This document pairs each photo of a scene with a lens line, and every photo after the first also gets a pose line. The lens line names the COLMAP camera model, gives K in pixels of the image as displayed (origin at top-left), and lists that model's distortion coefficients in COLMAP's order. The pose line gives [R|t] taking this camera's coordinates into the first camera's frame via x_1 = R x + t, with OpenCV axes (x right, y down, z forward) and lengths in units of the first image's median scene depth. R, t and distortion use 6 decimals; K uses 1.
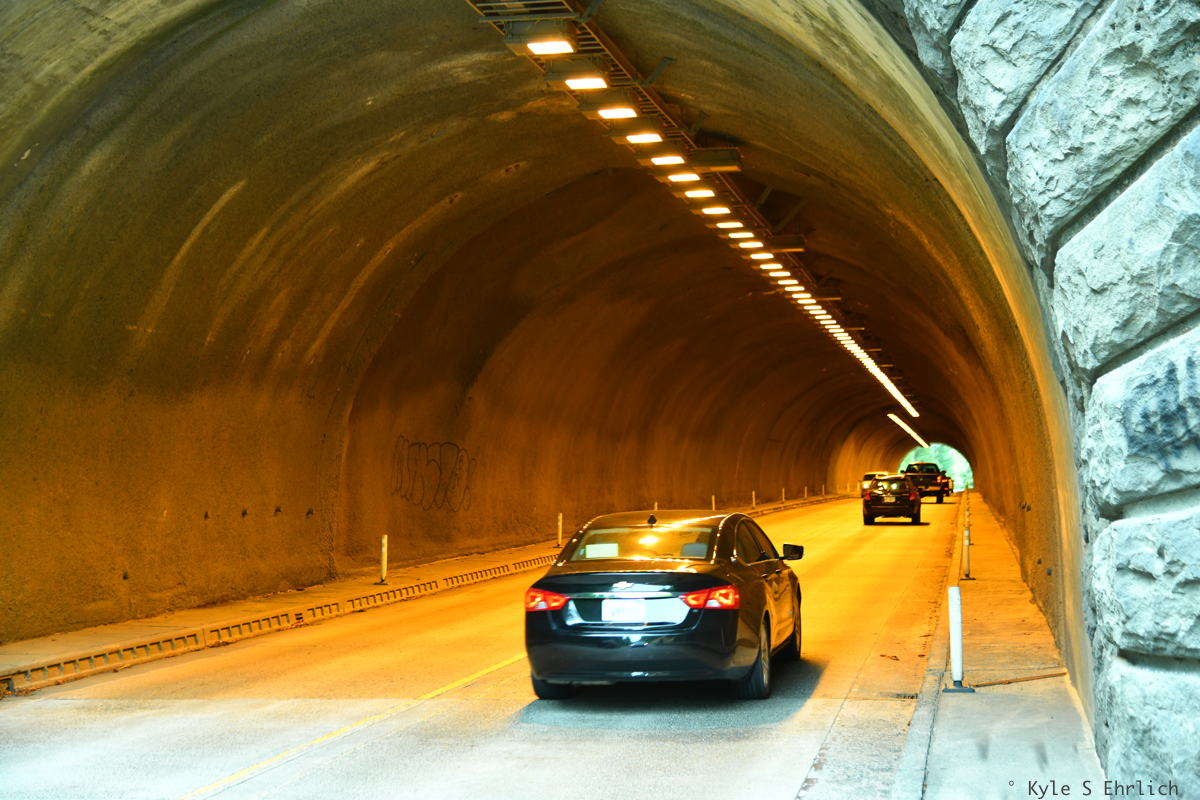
lens RADIAL K [[1827.9, 0, 607.1], [0, 1827.9, 394.6], [0, 0, 1]] dist [-0.007743, 0.000000]
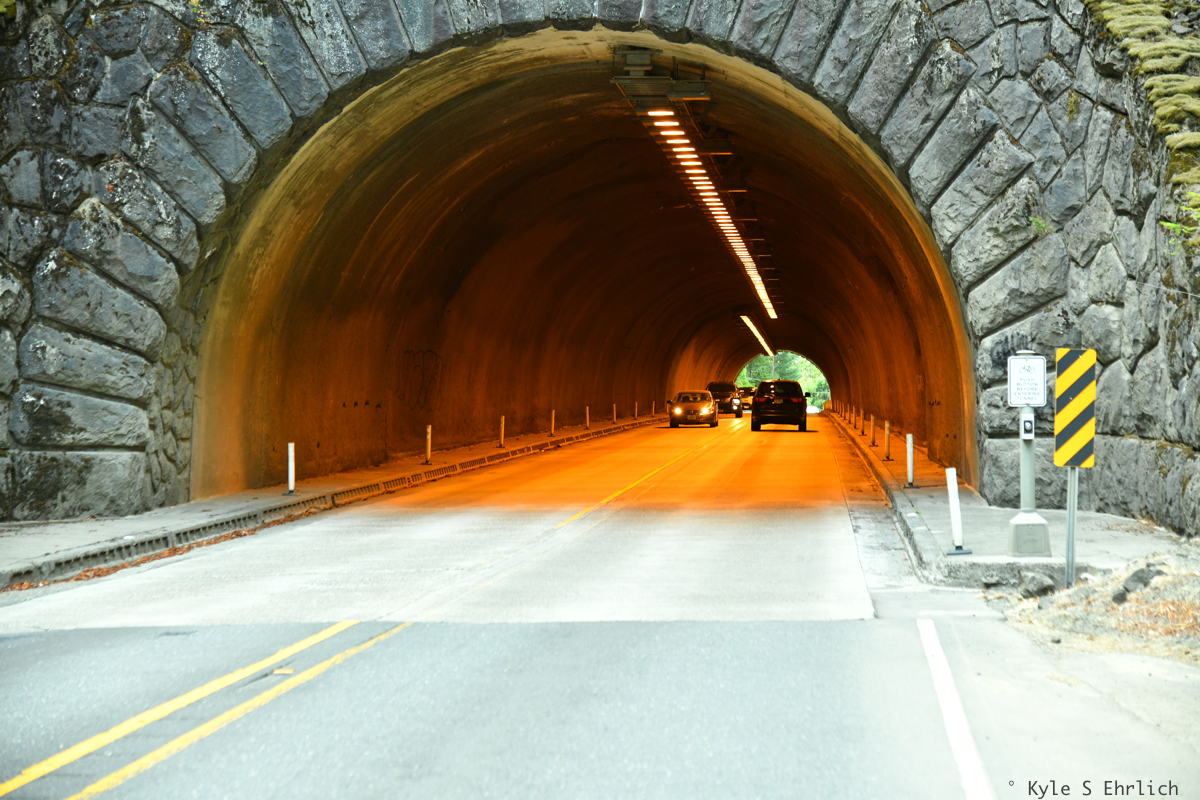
lens RADIAL K [[2688.3, 0, 594.1], [0, 2688.3, 391.8], [0, 0, 1]] dist [0.035069, 0.000000]
pose [[0.993368, 0.008676, 0.114647, -0.721708], [-0.013696, 0.998978, 0.043069, -0.088271], [-0.114156, -0.044353, 0.992472, -2.748923]]
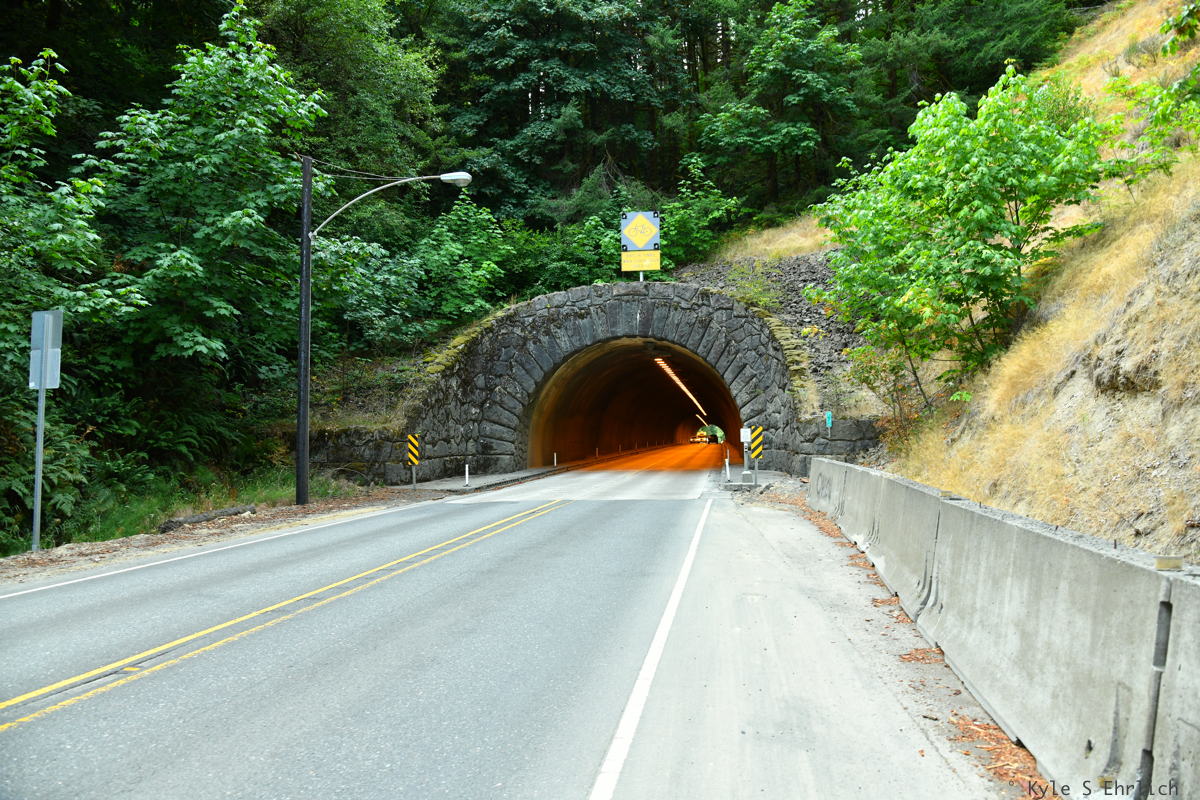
lens RADIAL K [[802.1, 0, 604.0], [0, 802.1, 397.7], [0, 0, 1]] dist [-0.033785, 0.001361]
pose [[0.998827, 0.004532, 0.048207, -0.649712], [-0.004272, 0.999976, -0.005500, -0.108191], [-0.048231, 0.005287, 0.998822, -3.054666]]
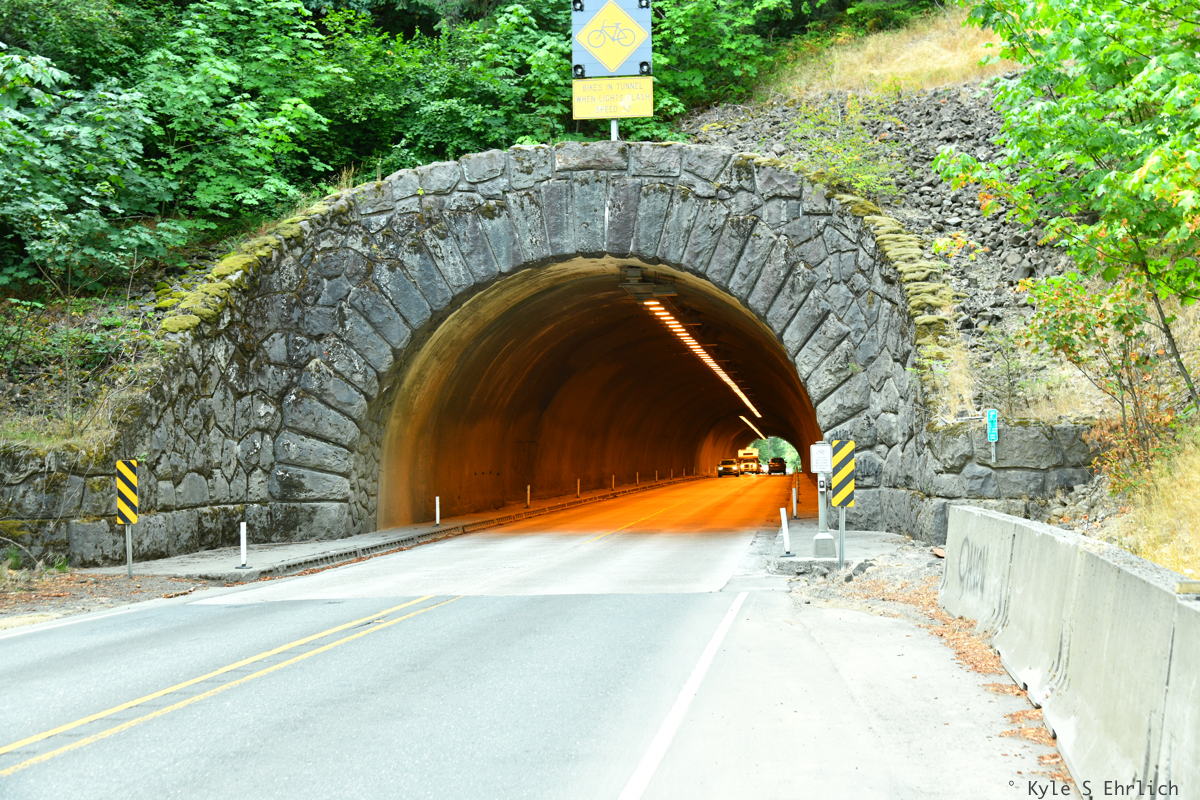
lens RADIAL K [[1642.4, 0, 604.5], [0, 1642.4, 398.3], [0, 0, 1]] dist [-0.011919, 0.000000]
pose [[0.996952, 0.000952, 0.078009, -0.597488], [-0.001290, 0.999990, 0.004283, -0.108285], [-0.078005, -0.004370, 0.996943, -3.009992]]
